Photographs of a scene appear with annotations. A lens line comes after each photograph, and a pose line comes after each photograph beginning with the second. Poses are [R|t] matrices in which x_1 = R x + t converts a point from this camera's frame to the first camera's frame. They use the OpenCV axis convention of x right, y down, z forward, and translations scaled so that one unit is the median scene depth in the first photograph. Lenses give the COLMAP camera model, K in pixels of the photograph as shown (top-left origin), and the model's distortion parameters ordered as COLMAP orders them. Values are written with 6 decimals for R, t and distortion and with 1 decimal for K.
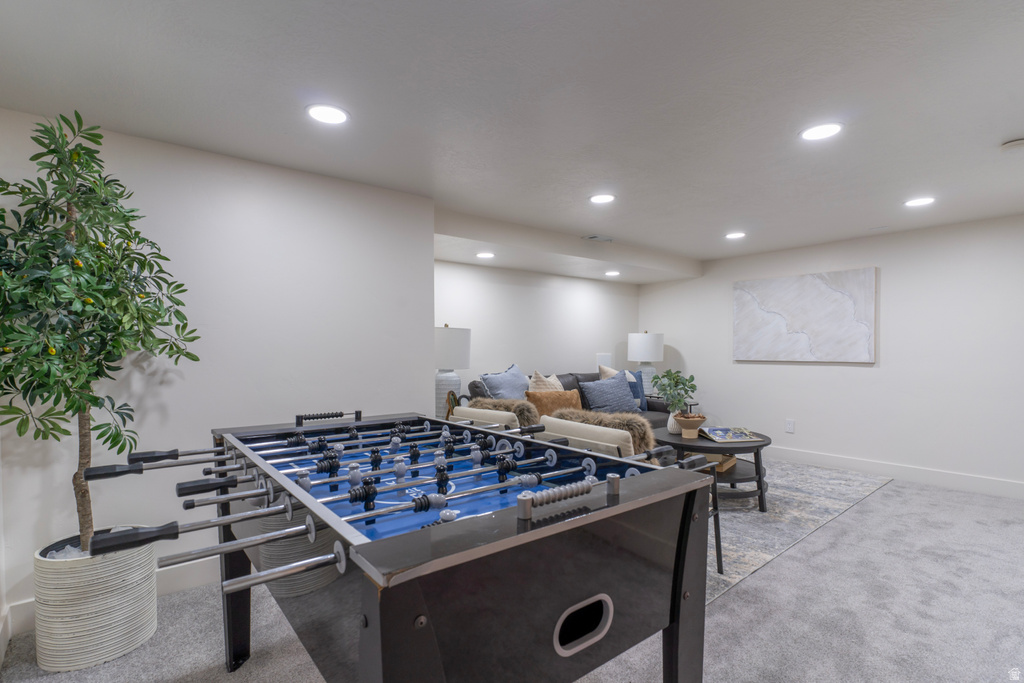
lens RADIAL K [[492.8, 0, 514.9], [0, 492.8, 355.4], [0, 0, 1]] dist [-0.000864, 0.000231]
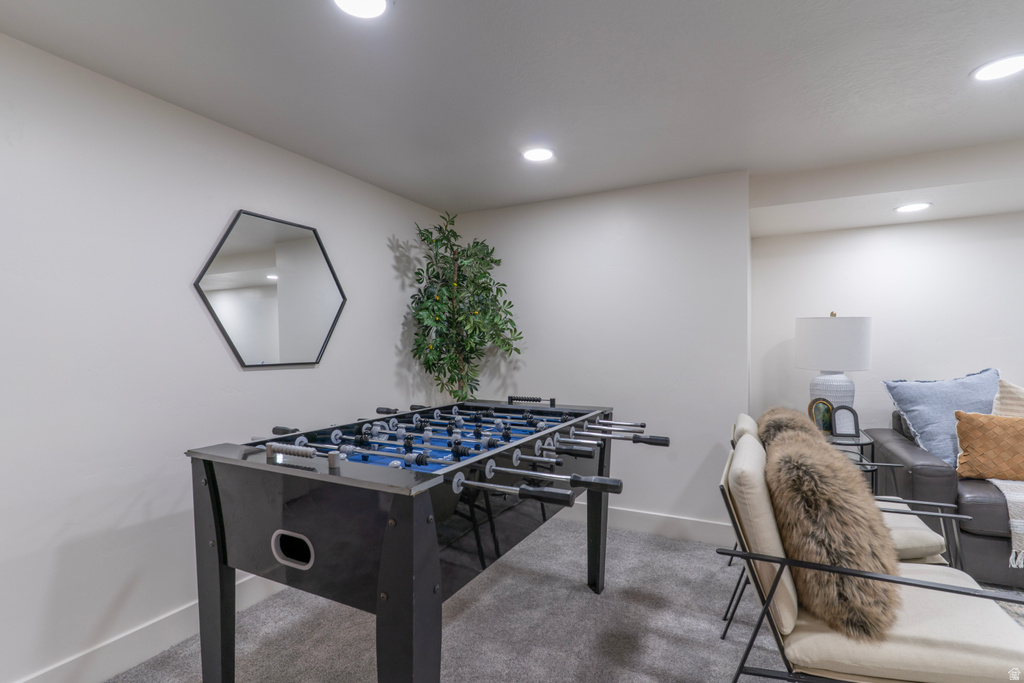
lens RADIAL K [[492.8, 0, 514.9], [0, 492.8, 355.4], [0, 0, 1]] dist [-0.000864, 0.000231]
pose [[0.397766, 0.017897, -0.917313, 0.363502], [-0.008530, 0.999839, 0.015808, -0.004001], [0.917447, 0.001537, 0.397854, 0.227297]]
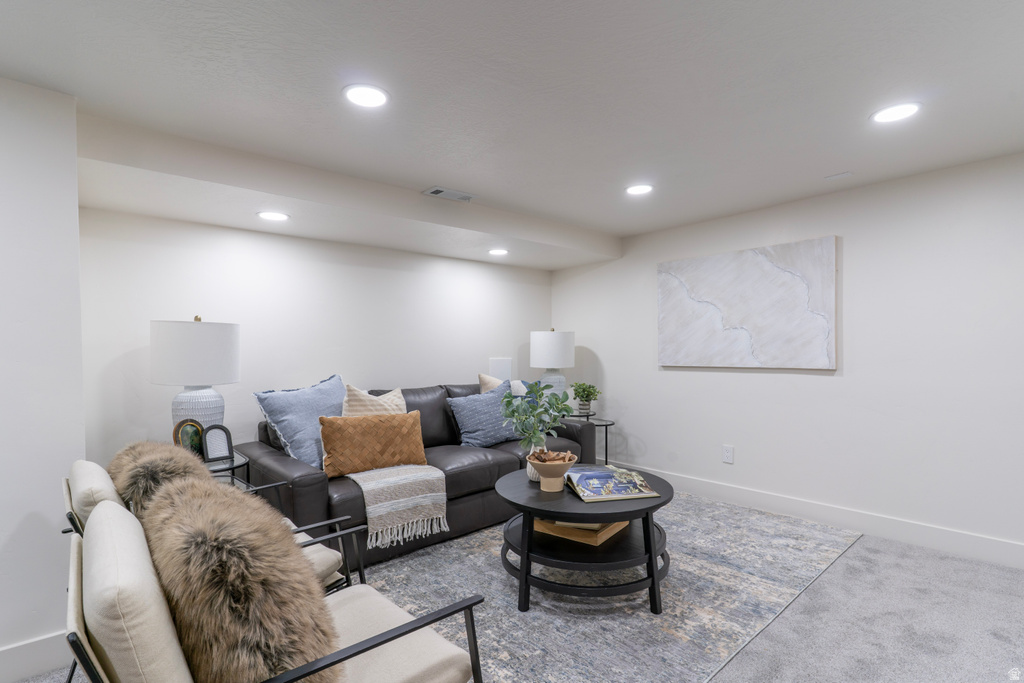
lens RADIAL K [[492.8, 0, 514.9], [0, 492.8, 355.4], [0, 0, 1]] dist [-0.000864, 0.000231]
pose [[0.999506, -0.006627, 0.030734, 0.257808], [0.006778, 0.999966, -0.004785, -0.005652], [-0.030702, 0.004991, 0.999516, 0.318352]]
